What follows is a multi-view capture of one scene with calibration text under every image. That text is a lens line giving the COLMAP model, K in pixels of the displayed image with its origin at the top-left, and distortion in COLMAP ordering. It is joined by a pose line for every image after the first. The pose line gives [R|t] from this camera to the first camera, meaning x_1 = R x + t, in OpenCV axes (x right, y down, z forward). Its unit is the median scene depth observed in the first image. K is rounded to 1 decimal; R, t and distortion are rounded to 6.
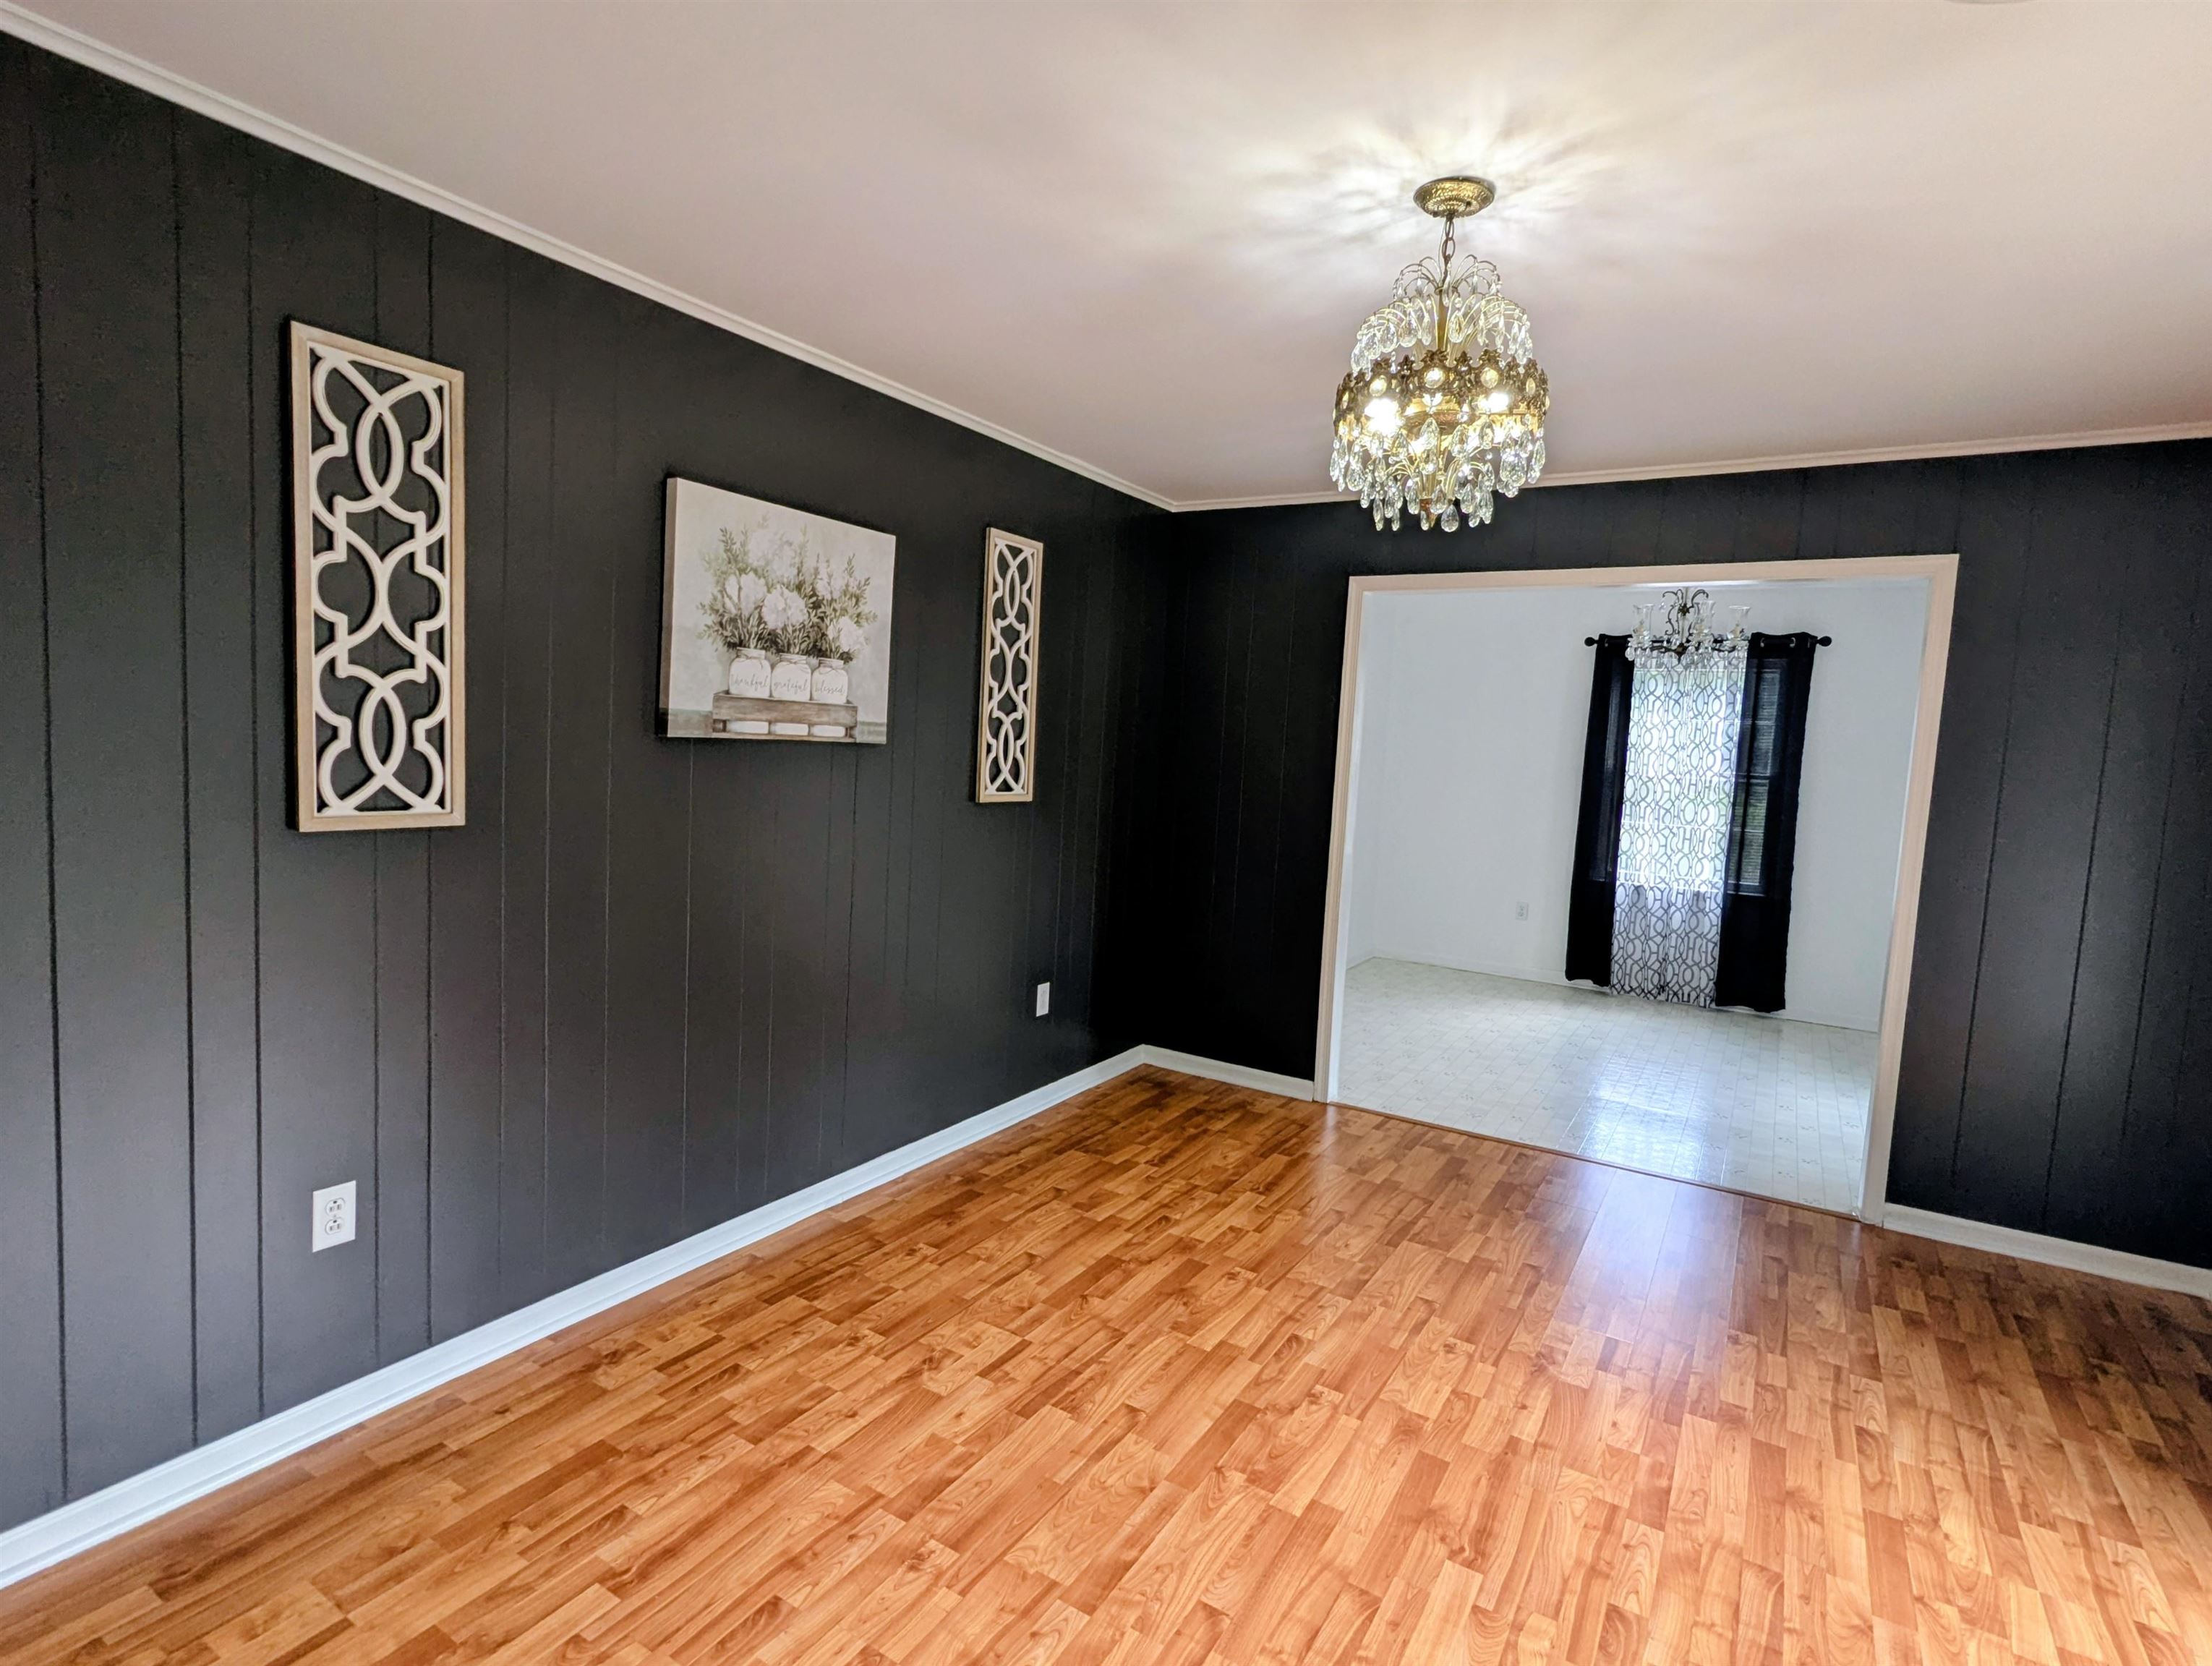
lens RADIAL K [[1091.2, 0, 1151.9], [0, 1091.2, 831.5], [0, 0, 1]] dist [0.002822, -0.001210]
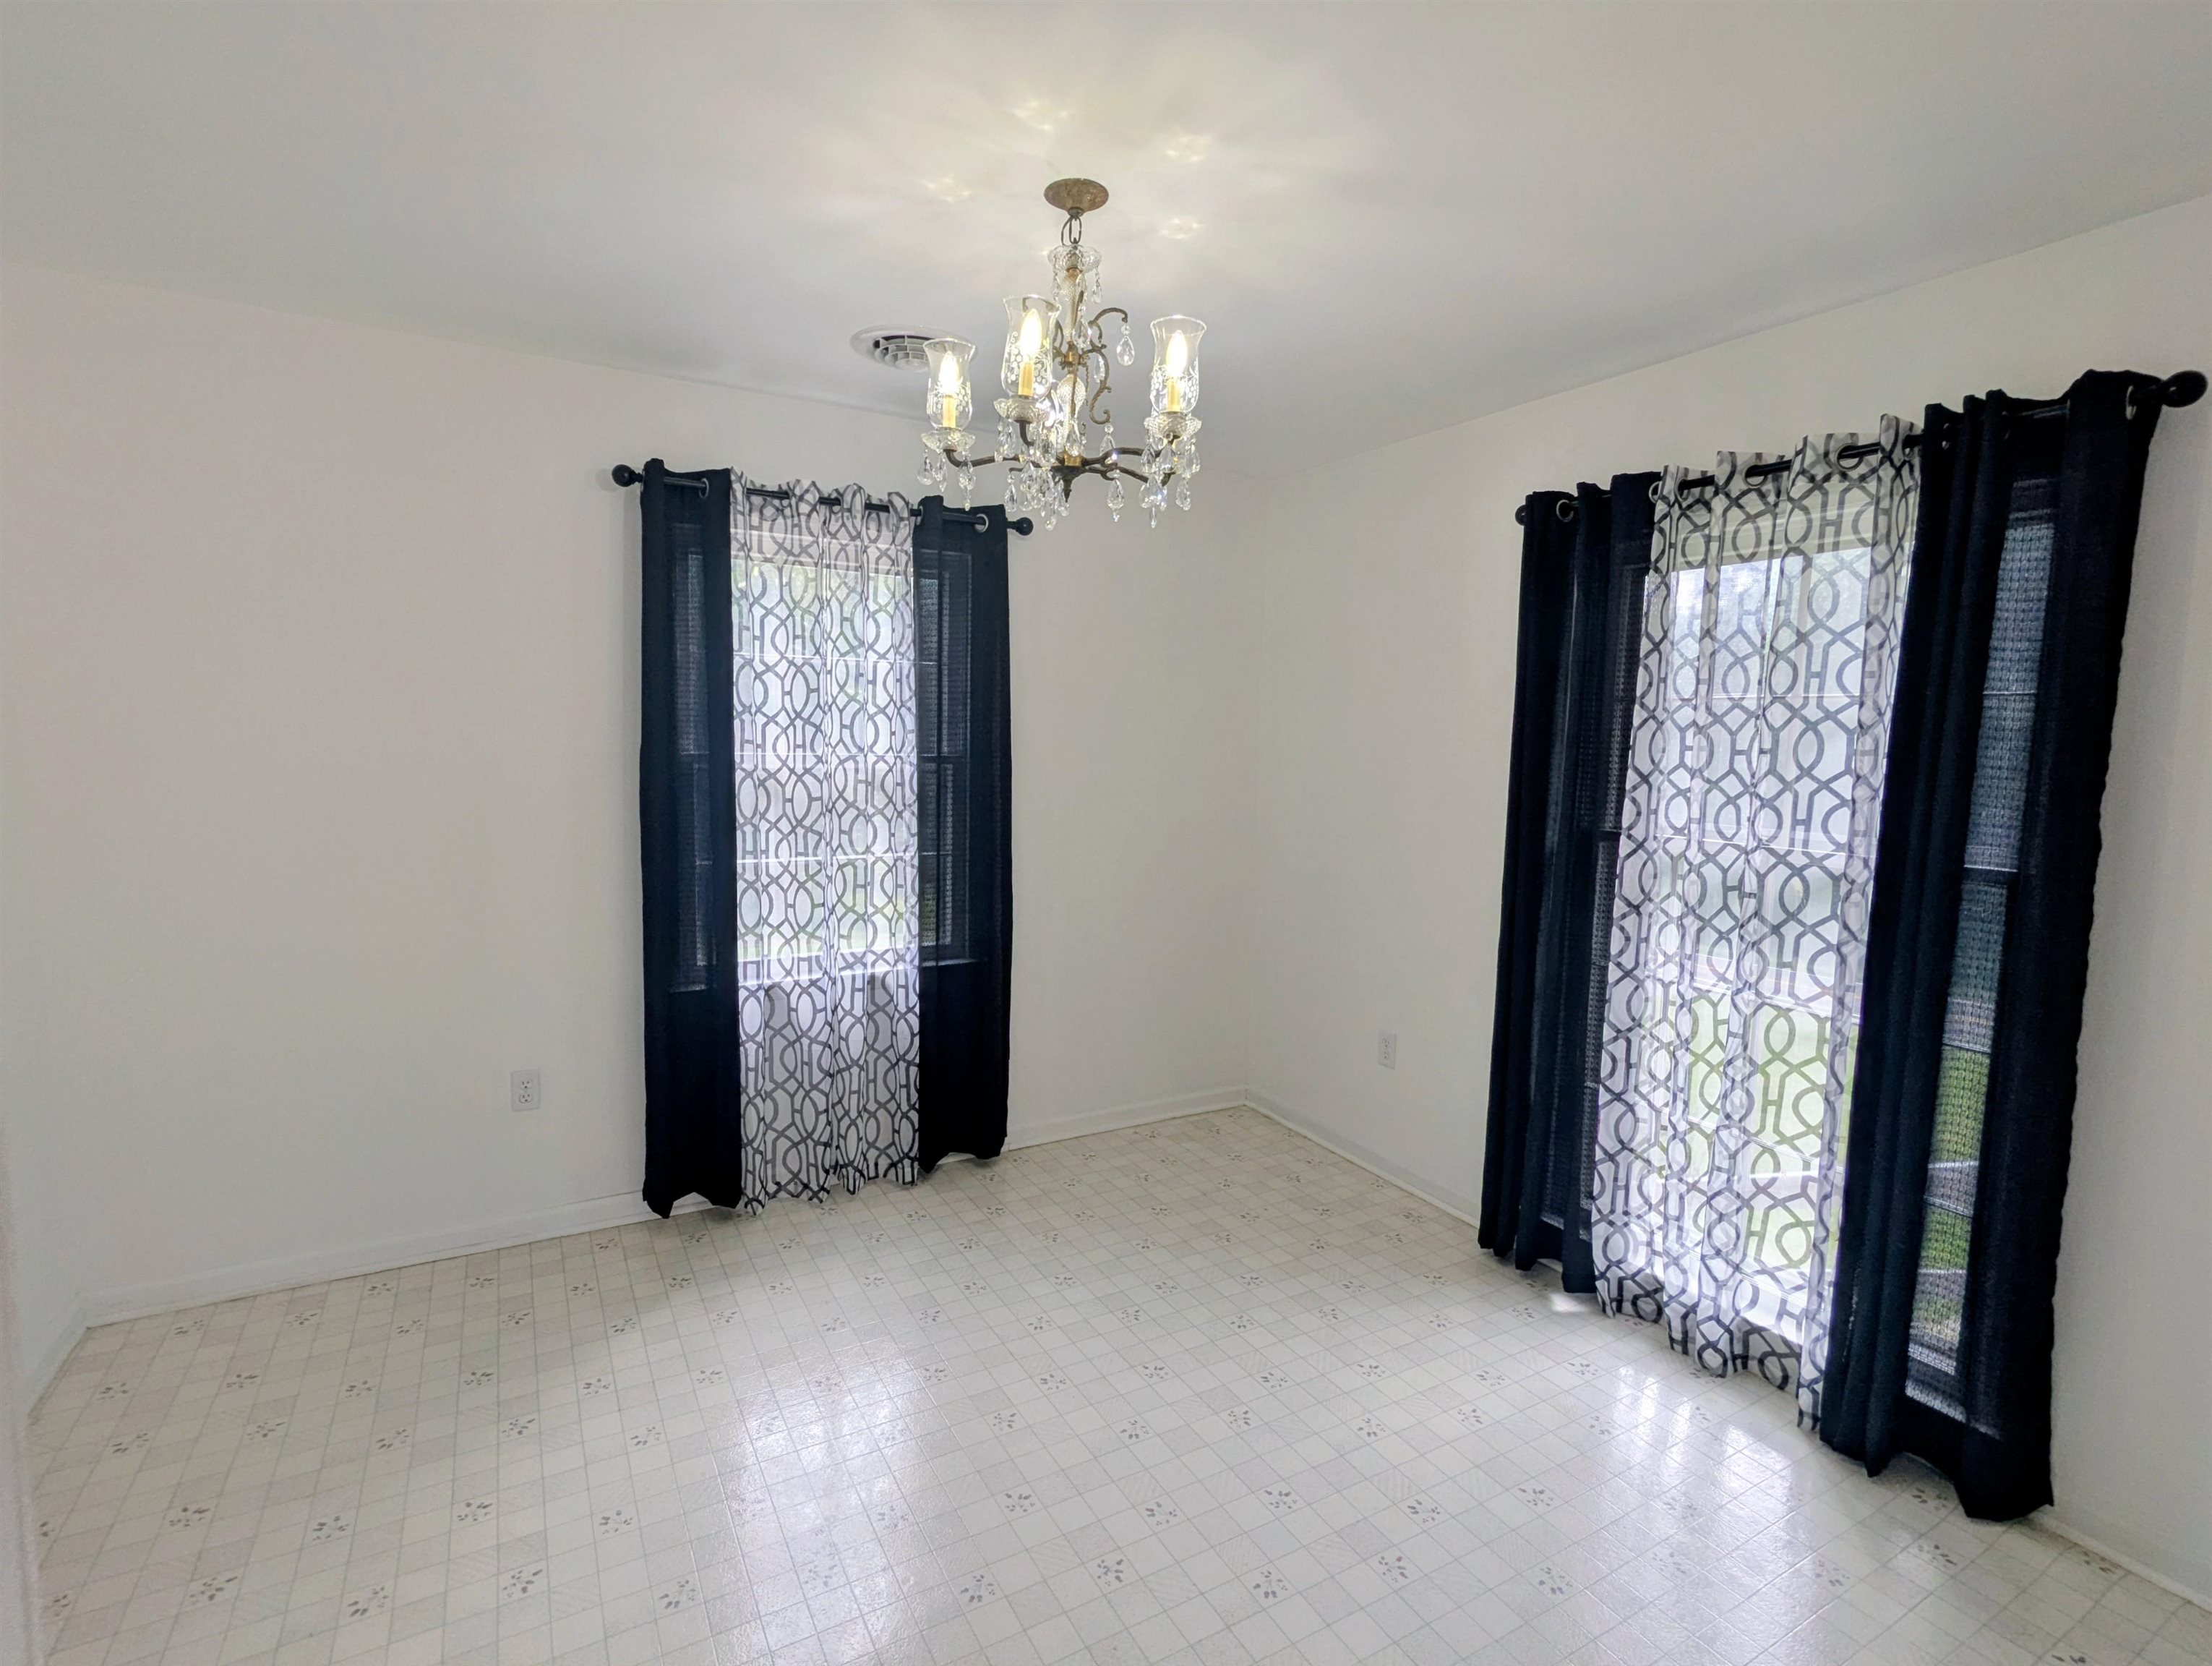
lens RADIAL K [[1056.6, 0, 1083.6], [0, 1056.6, 846.8], [0, 0, 1]] dist [0.006582, -0.002878]
pose [[0.539165, -0.119211, 0.833720, 0.270255], [0.085167, 0.992574, 0.086848, -0.098964], [-0.837883, 0.024180, 0.545315, 1.342411]]
